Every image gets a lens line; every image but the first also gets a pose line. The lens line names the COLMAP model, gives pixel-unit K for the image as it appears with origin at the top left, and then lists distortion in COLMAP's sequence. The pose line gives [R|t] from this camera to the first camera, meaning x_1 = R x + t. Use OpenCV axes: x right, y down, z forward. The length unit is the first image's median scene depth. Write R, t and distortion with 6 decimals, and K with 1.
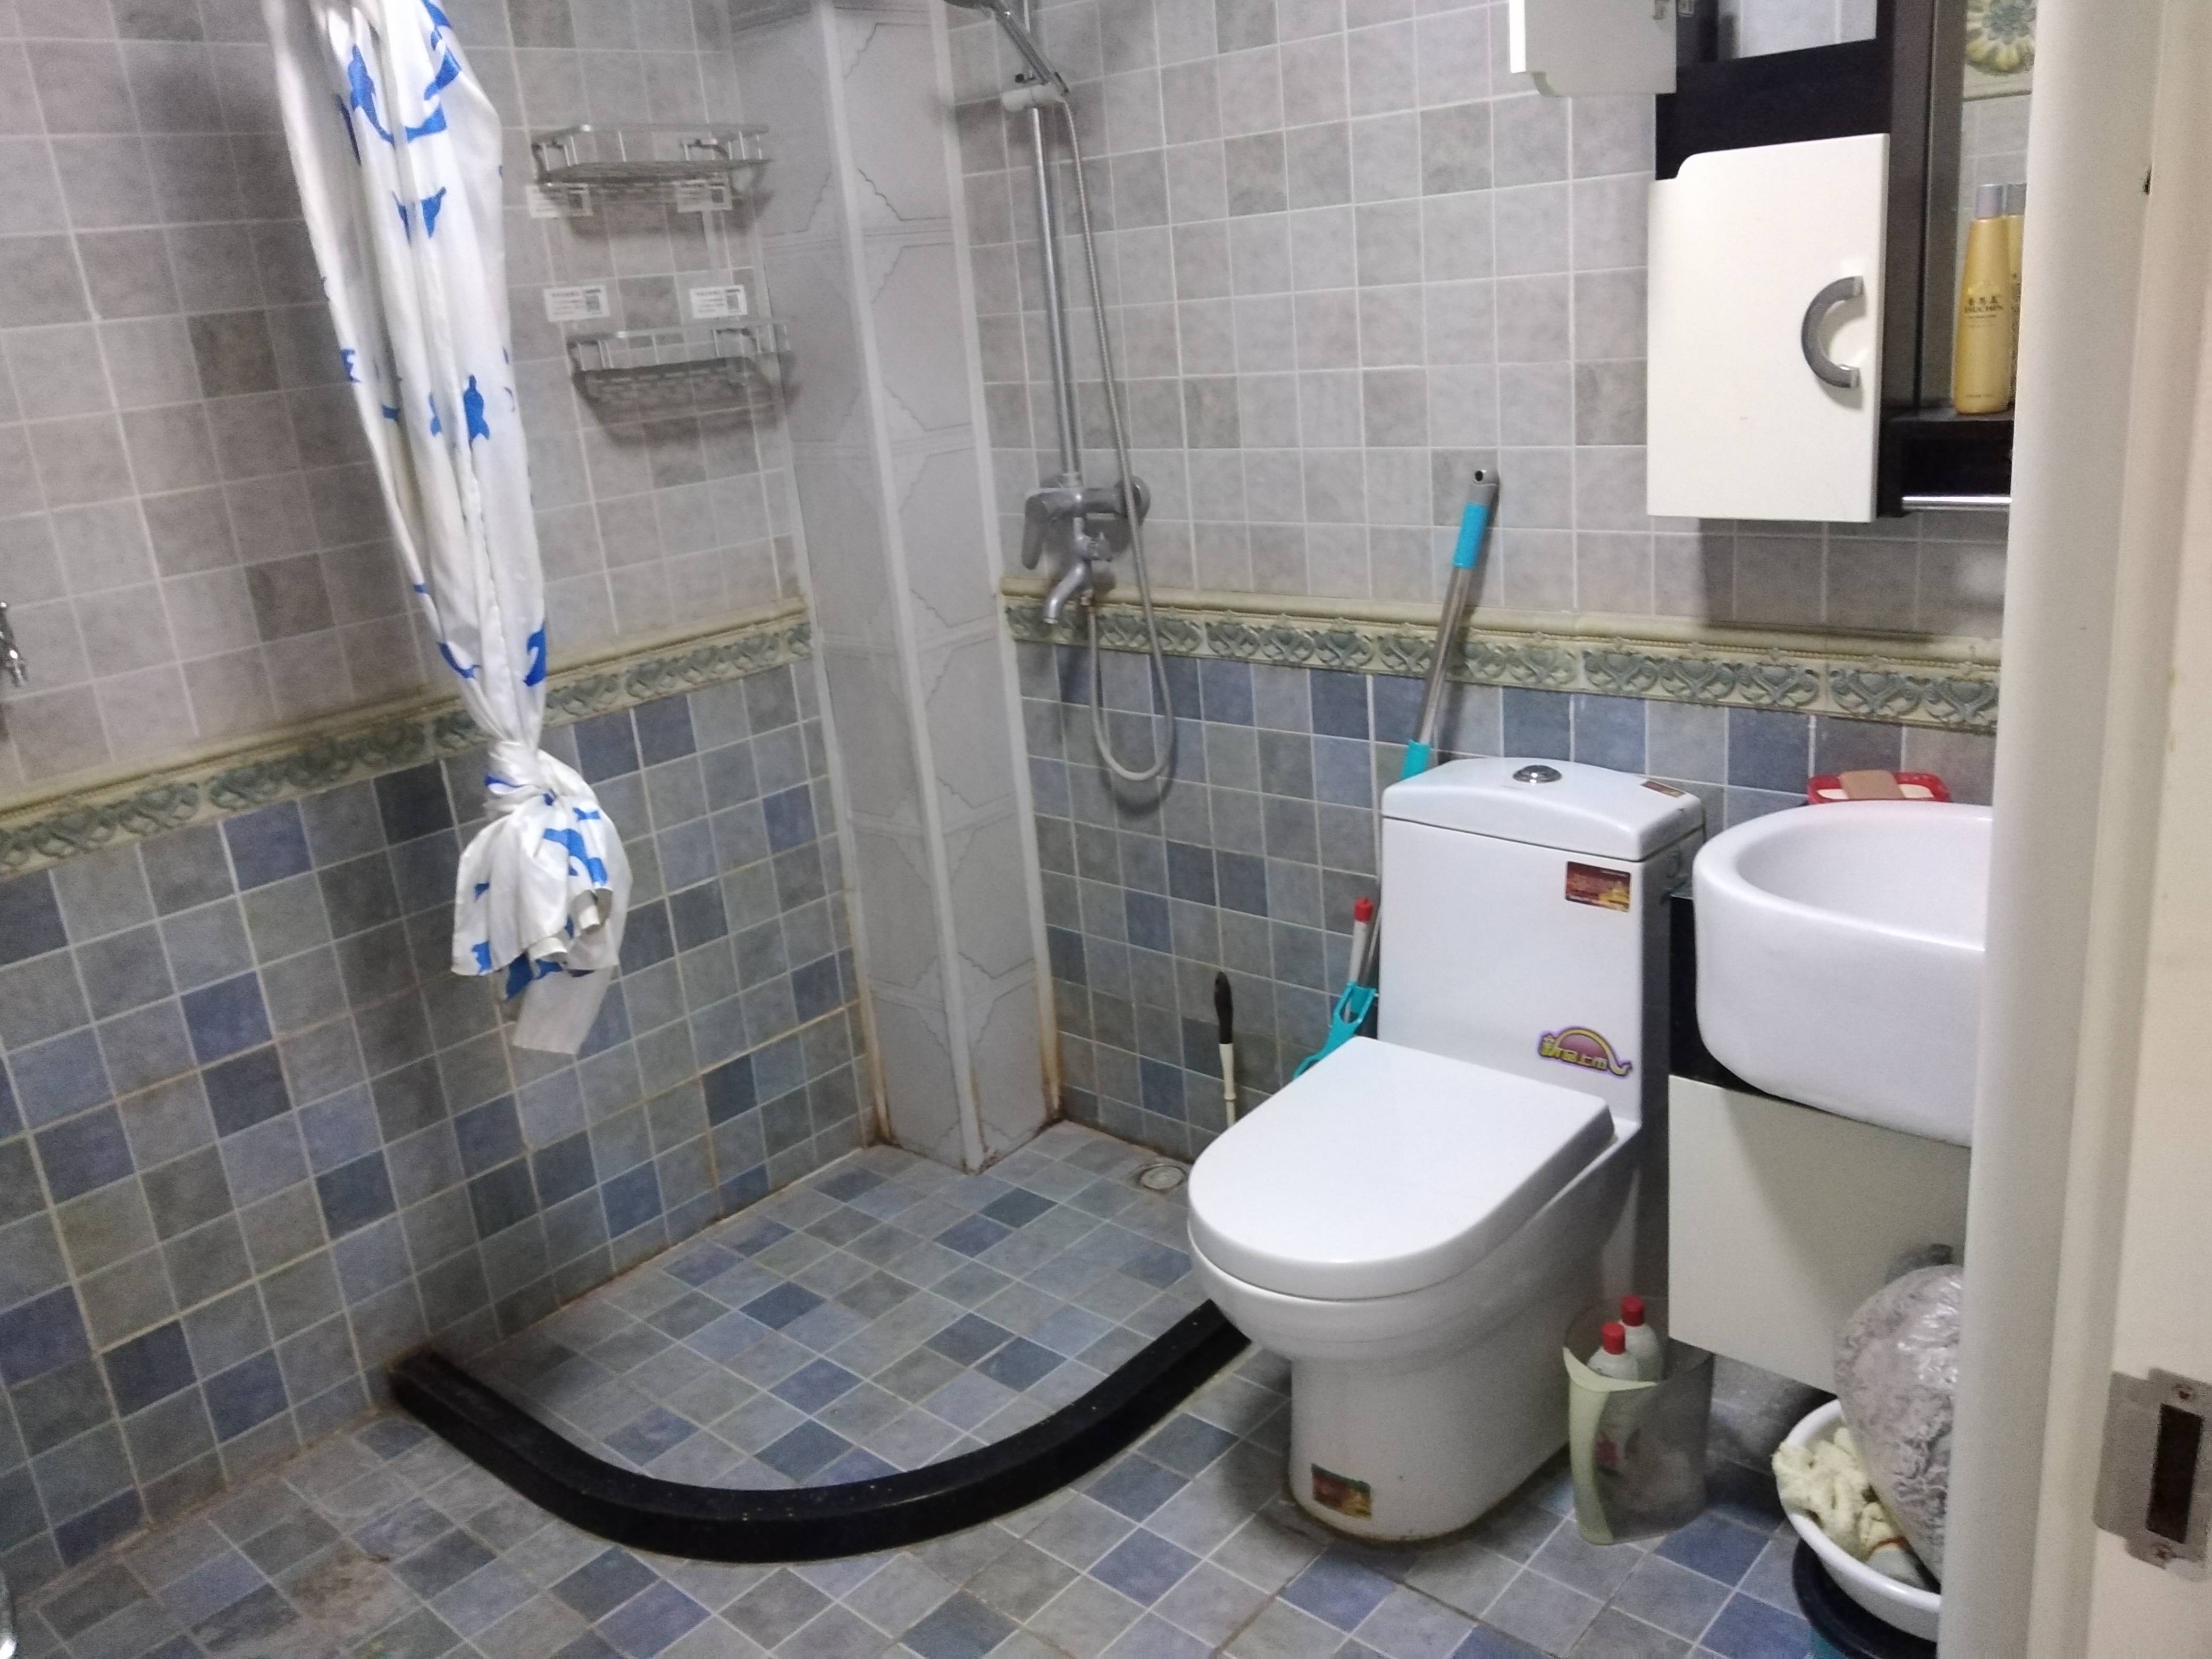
lens RADIAL K [[1738.8, 0, 1131.3], [0, 1738.8, 828.2], [0, 0, 1]] dist [0.110827, -0.299122]
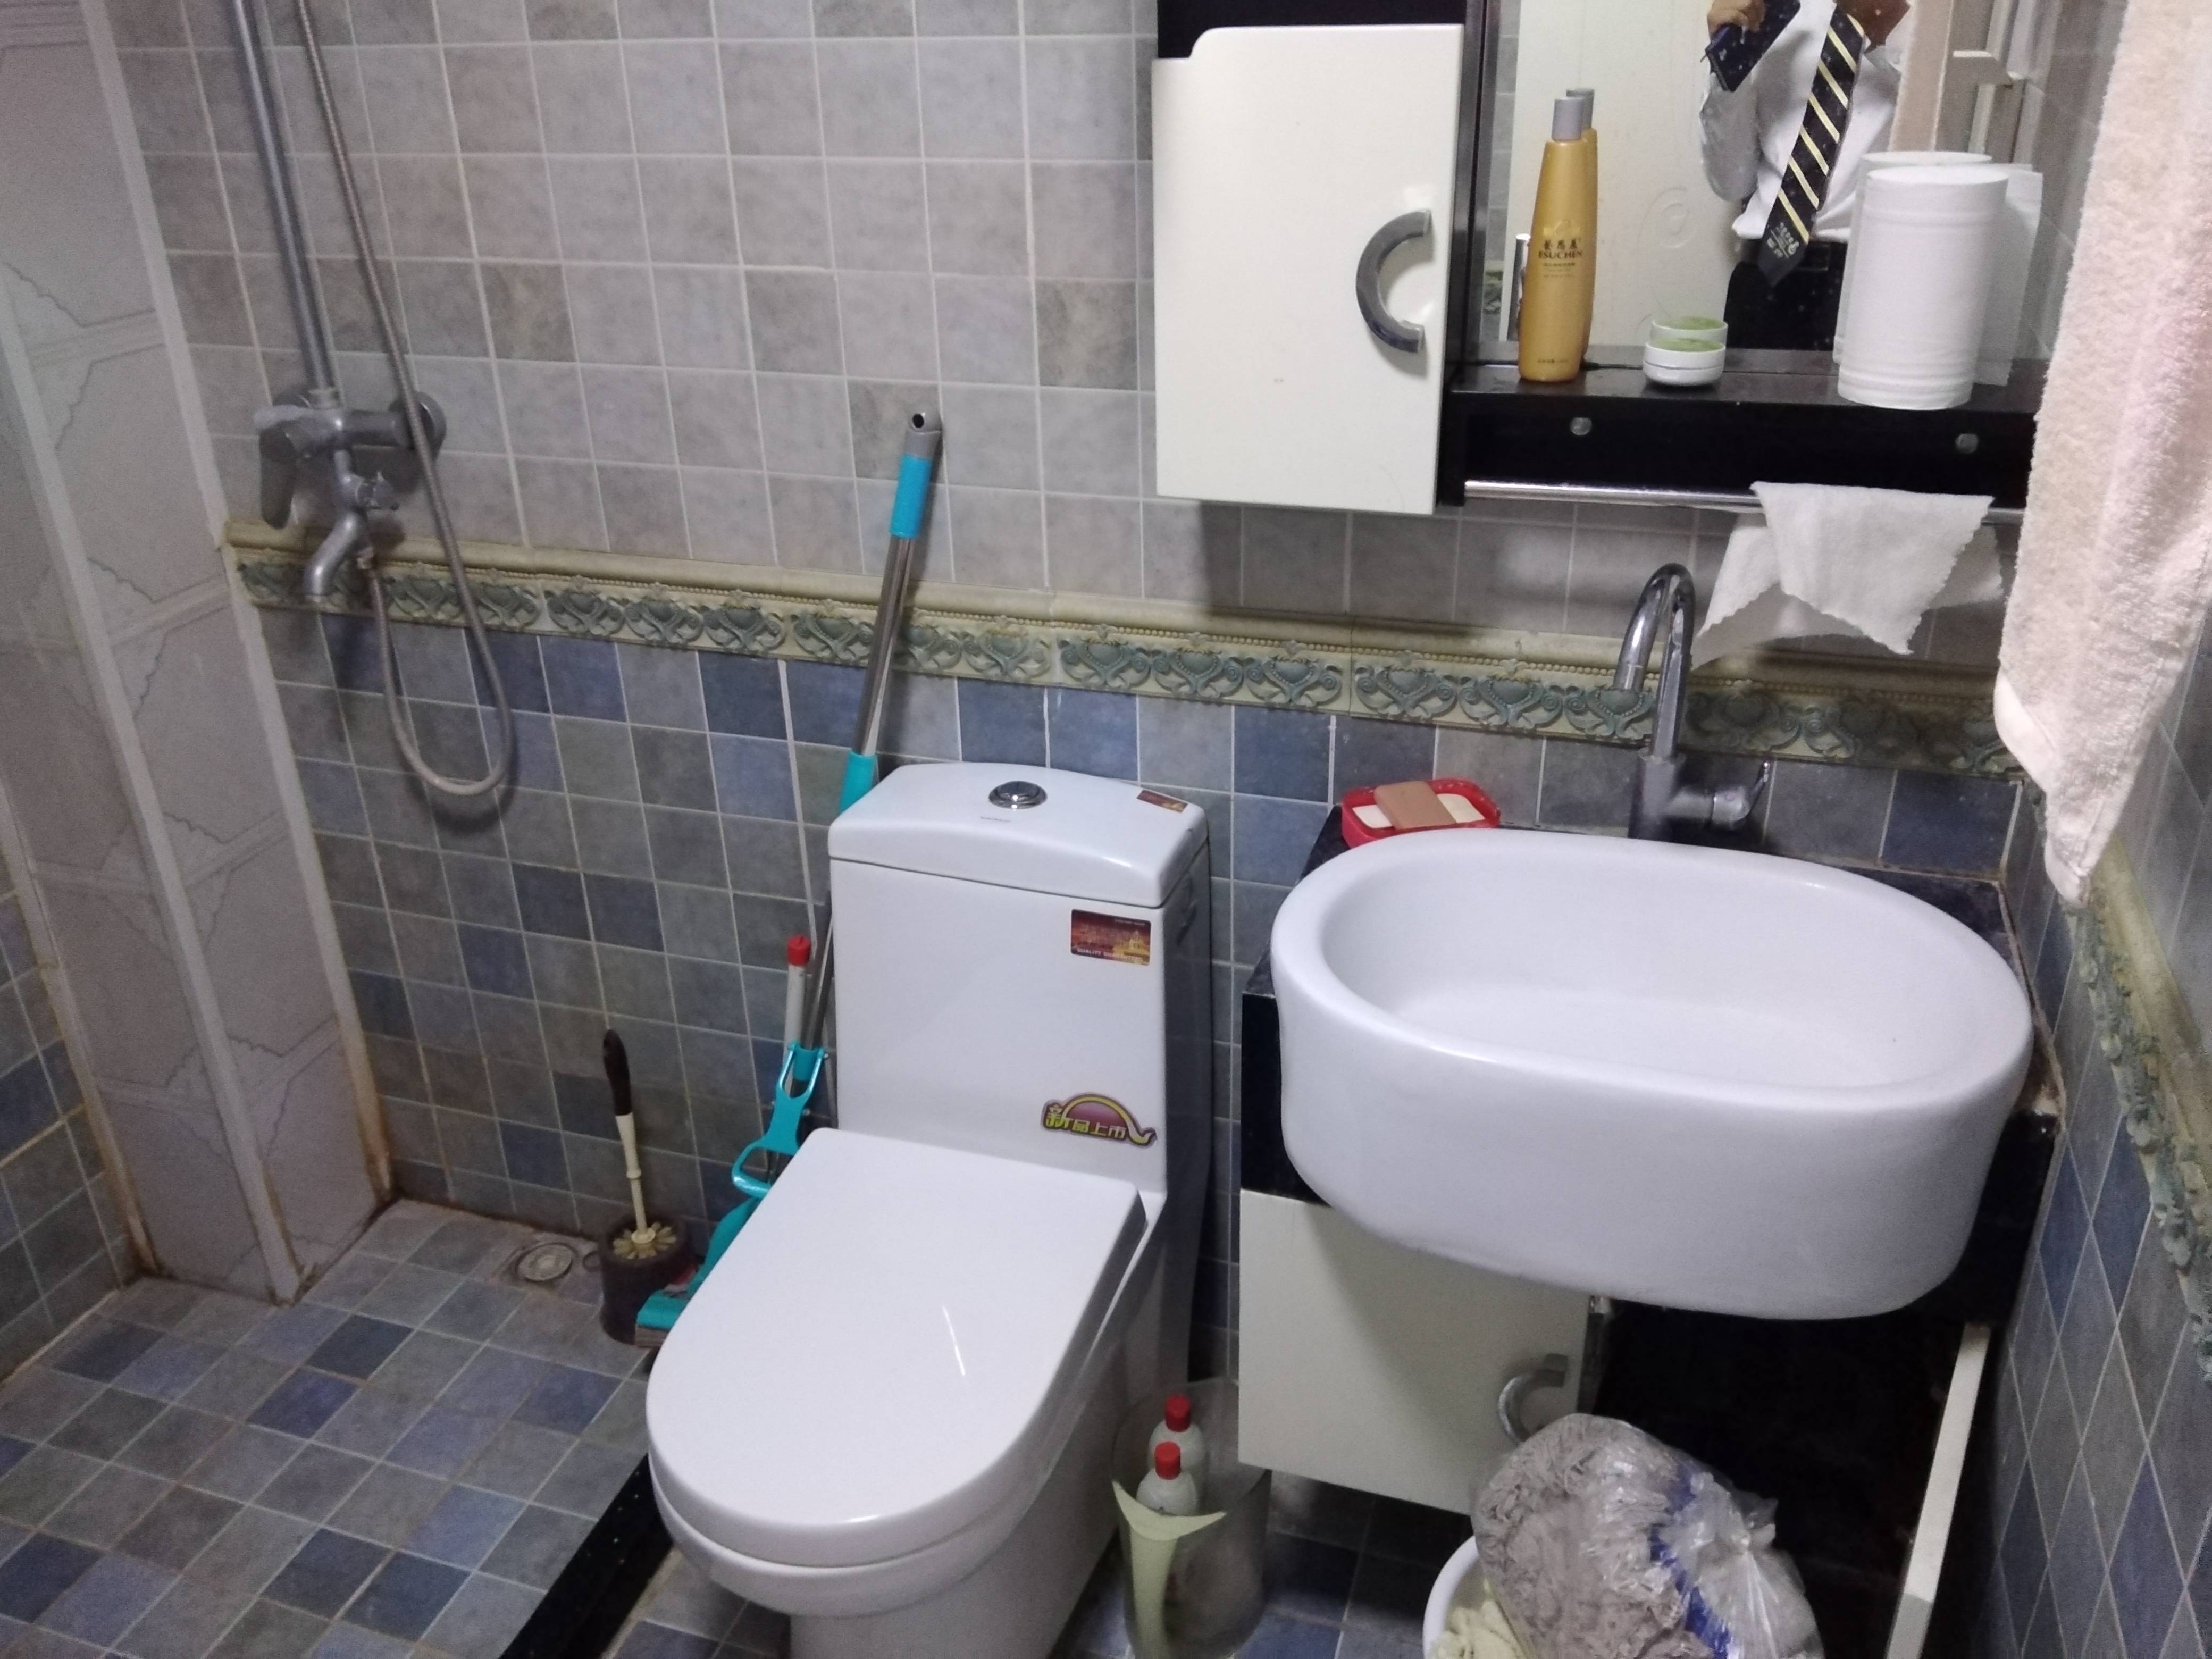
lens RADIAL K [[1746.7, 0, 1099.6], [0, 1746.7, 831.1], [0, 0, 1]] dist [0.075234, -0.139655]
pose [[0.919758, -0.114103, 0.375534, -0.035589], [0.065177, 0.987927, 0.140543, -0.111614], [-0.387036, -0.104789, 0.916091, 0.211258]]
